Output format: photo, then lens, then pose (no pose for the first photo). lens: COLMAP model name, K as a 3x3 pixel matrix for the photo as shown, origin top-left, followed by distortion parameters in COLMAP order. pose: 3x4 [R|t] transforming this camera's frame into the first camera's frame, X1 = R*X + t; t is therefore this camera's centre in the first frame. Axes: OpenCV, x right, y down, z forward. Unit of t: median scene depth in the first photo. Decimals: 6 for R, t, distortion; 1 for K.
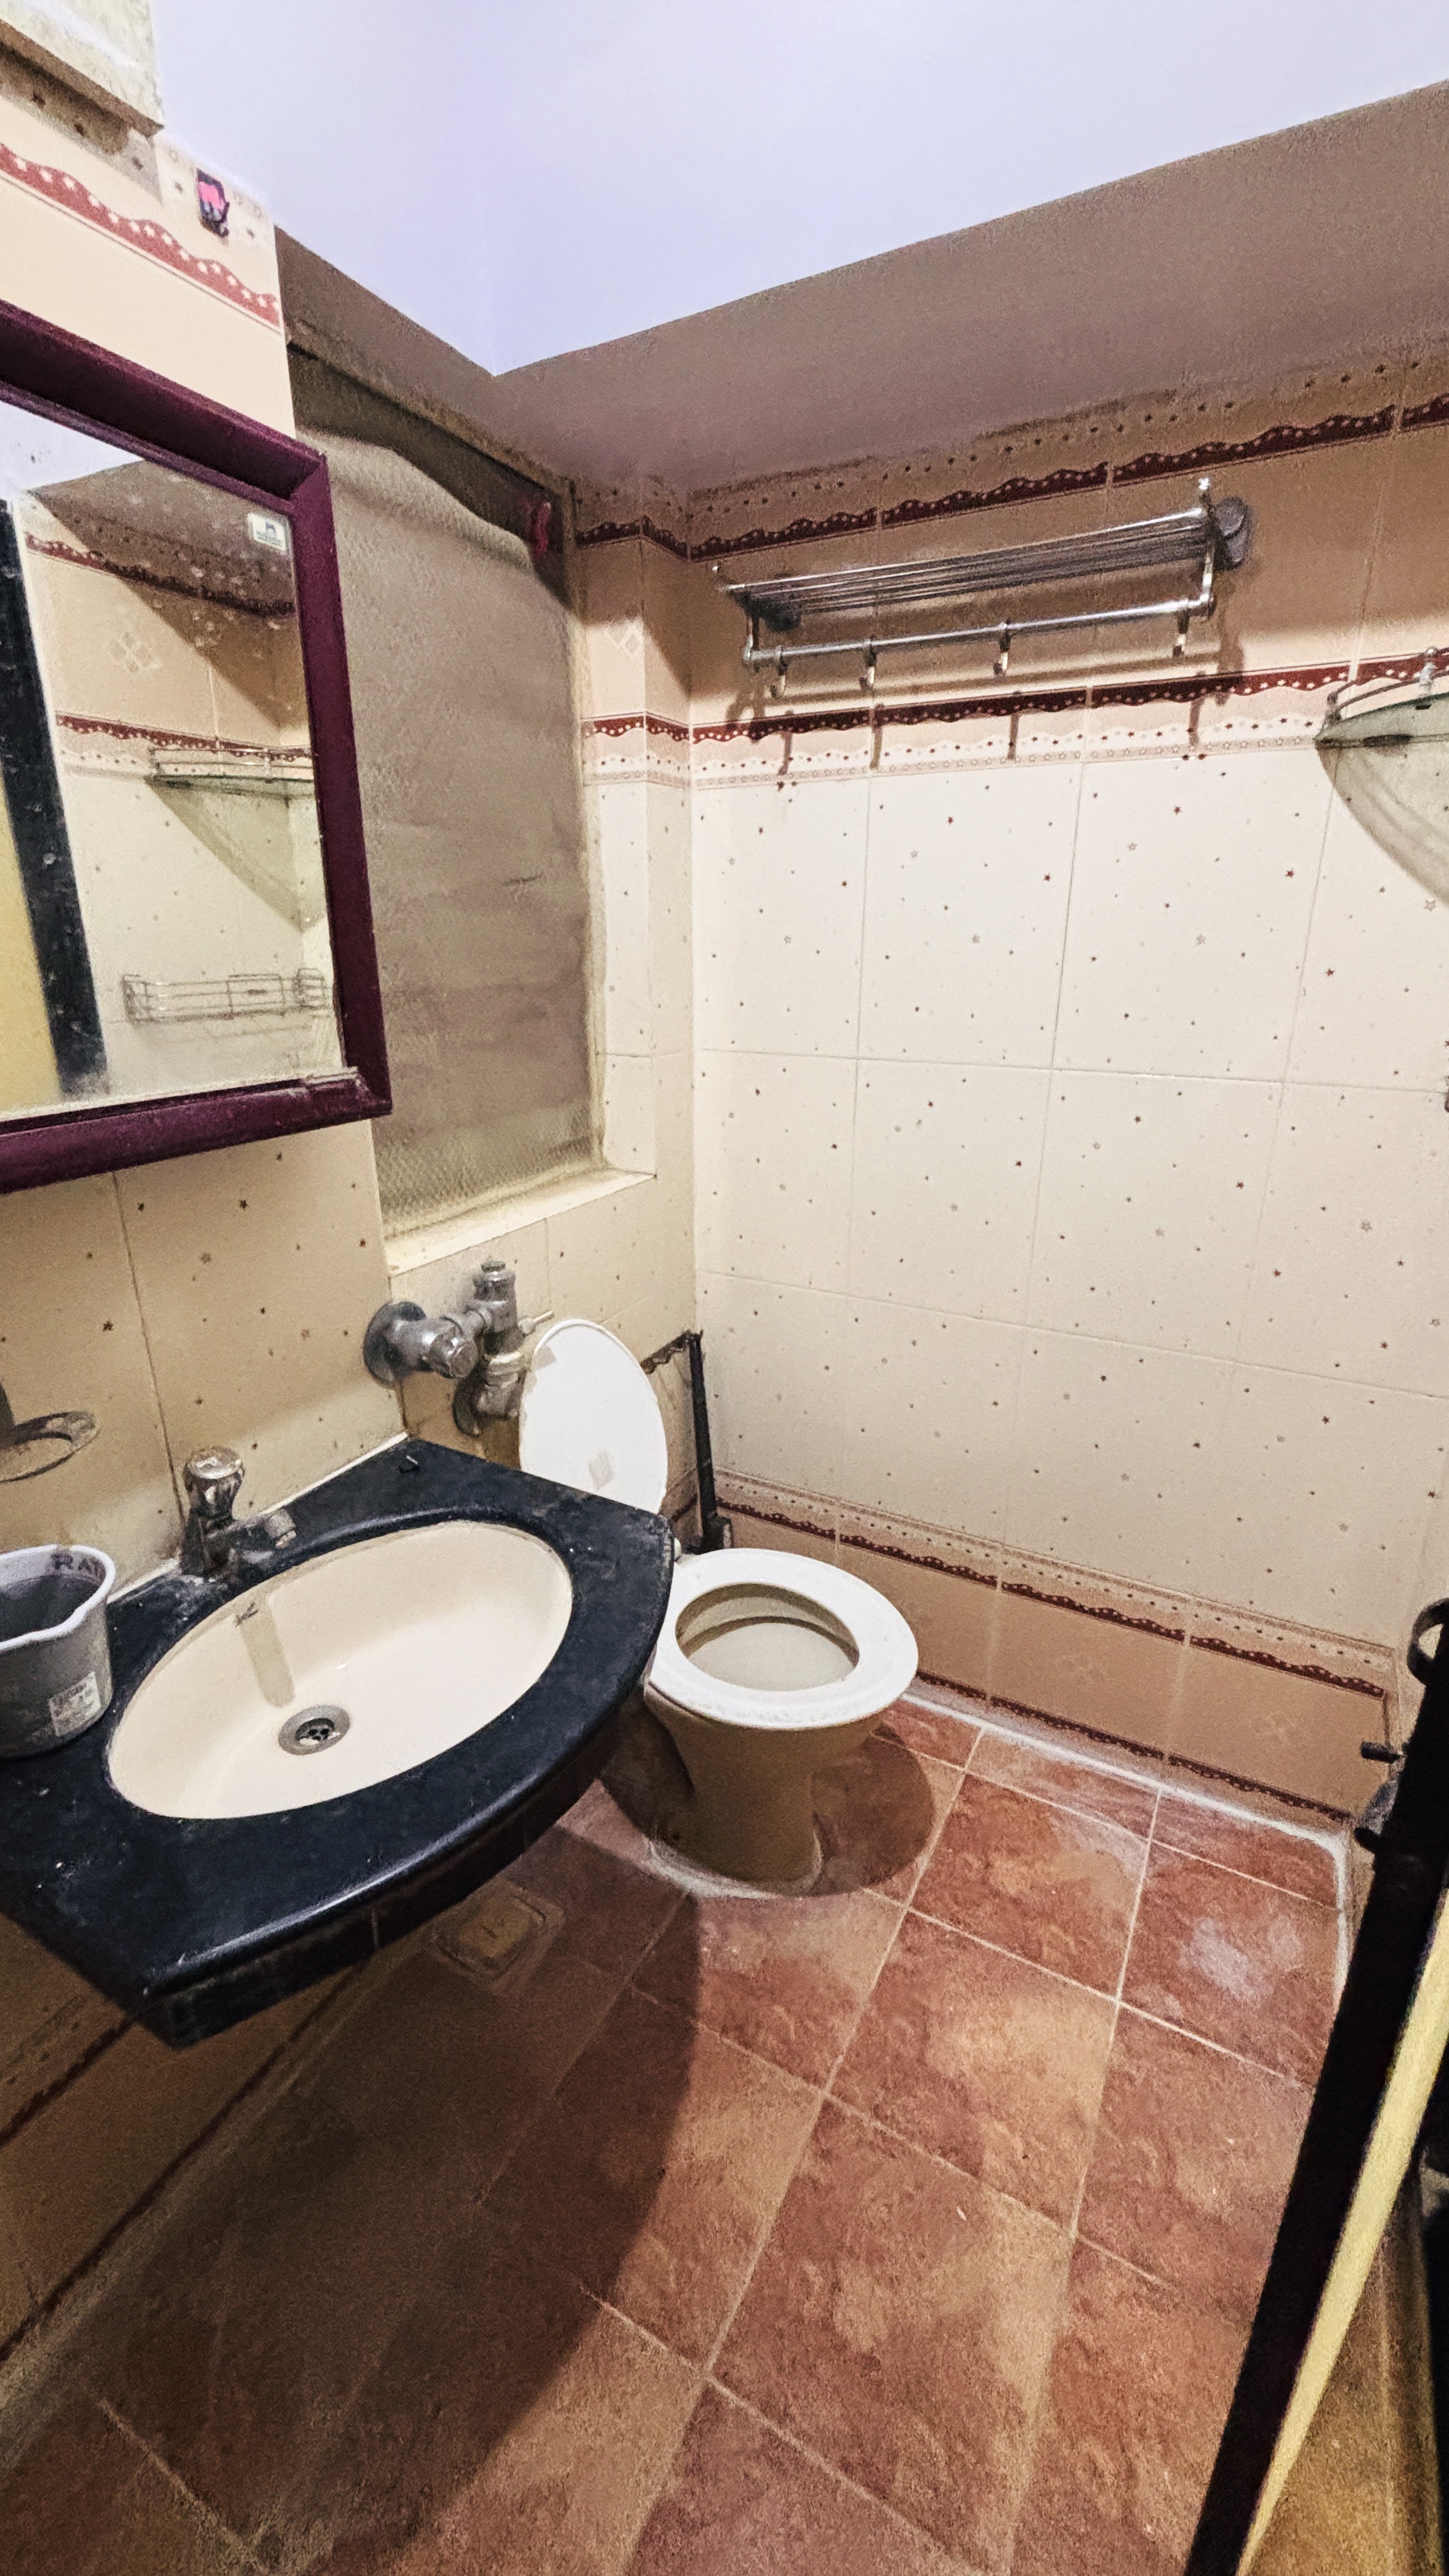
lens RADIAL K [[1036.9, 0, 725.3], [0, 1036.9, 1282.4], [0, 0, 1]] dist [-0.001311, 0.002139]
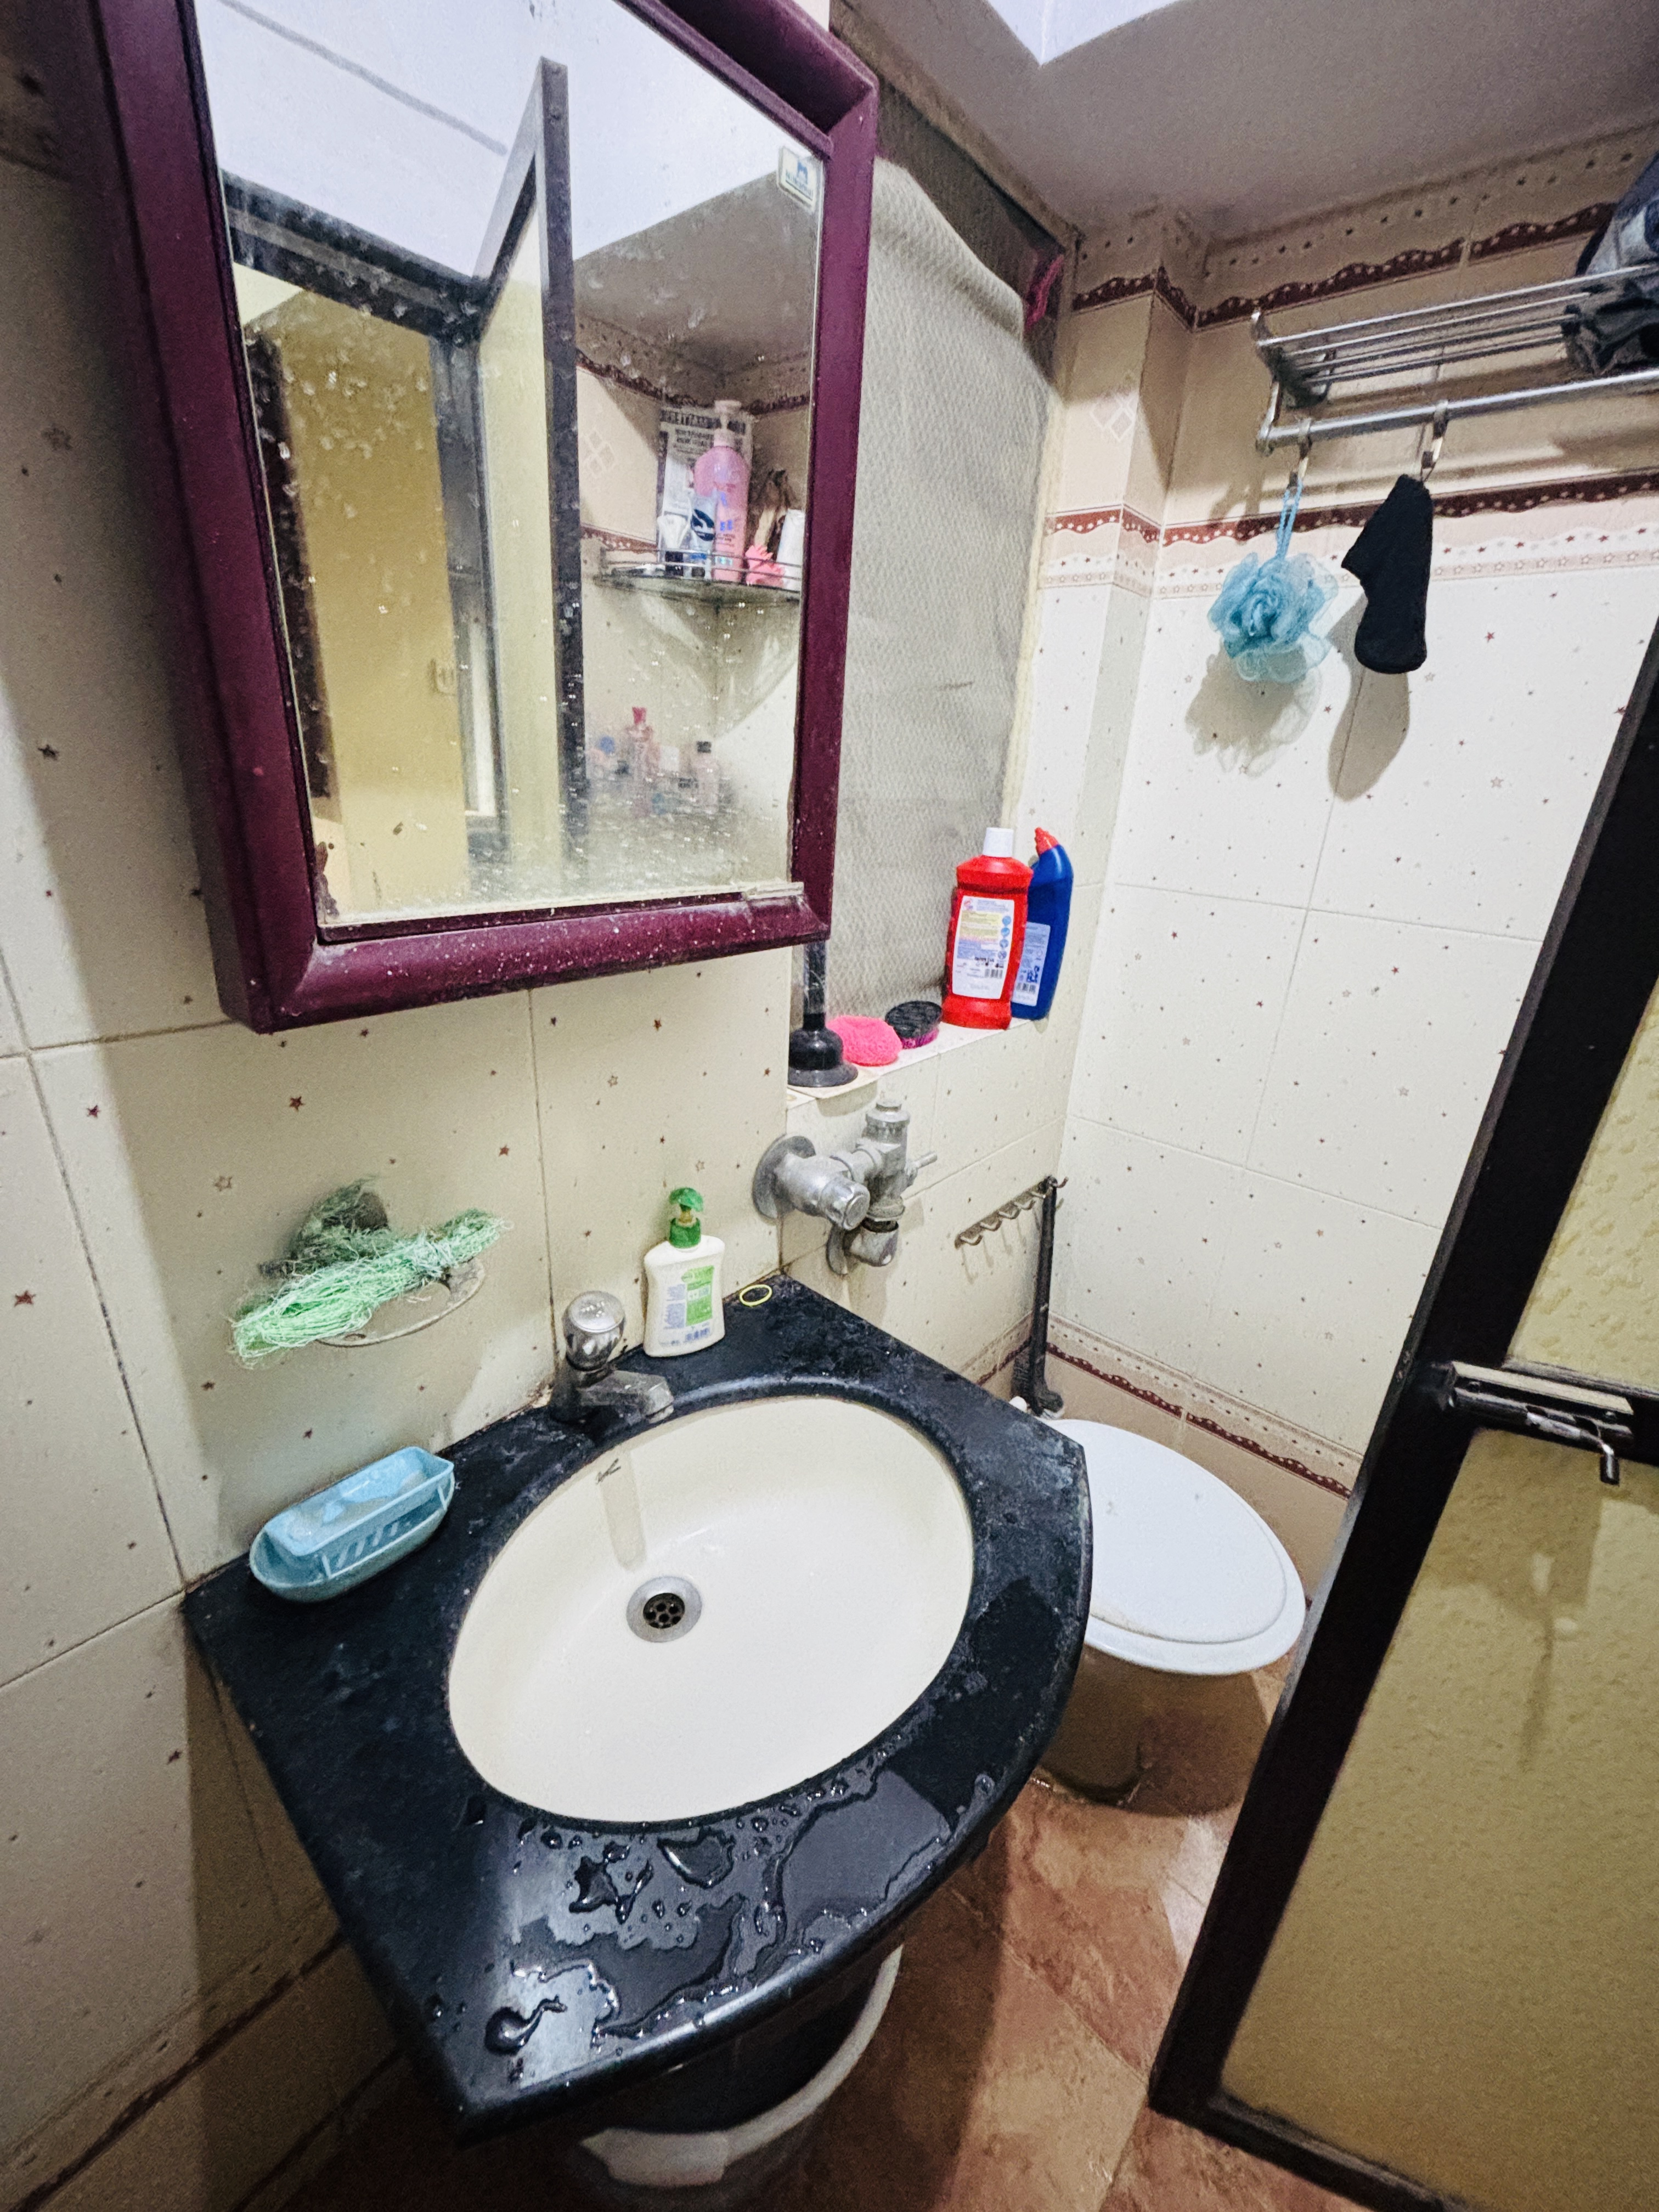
lens RADIAL K [[890.9, 0, 834.7], [0, 890.9, 1107.1], [0, 0, 1]] dist [0.006914, -0.000705]
pose [[0.974637, 0.128381, -0.183308, -0.120450], [-0.121611, 0.991428, 0.047756, -0.044647], [0.187868, -0.024253, 0.981895, 0.198347]]
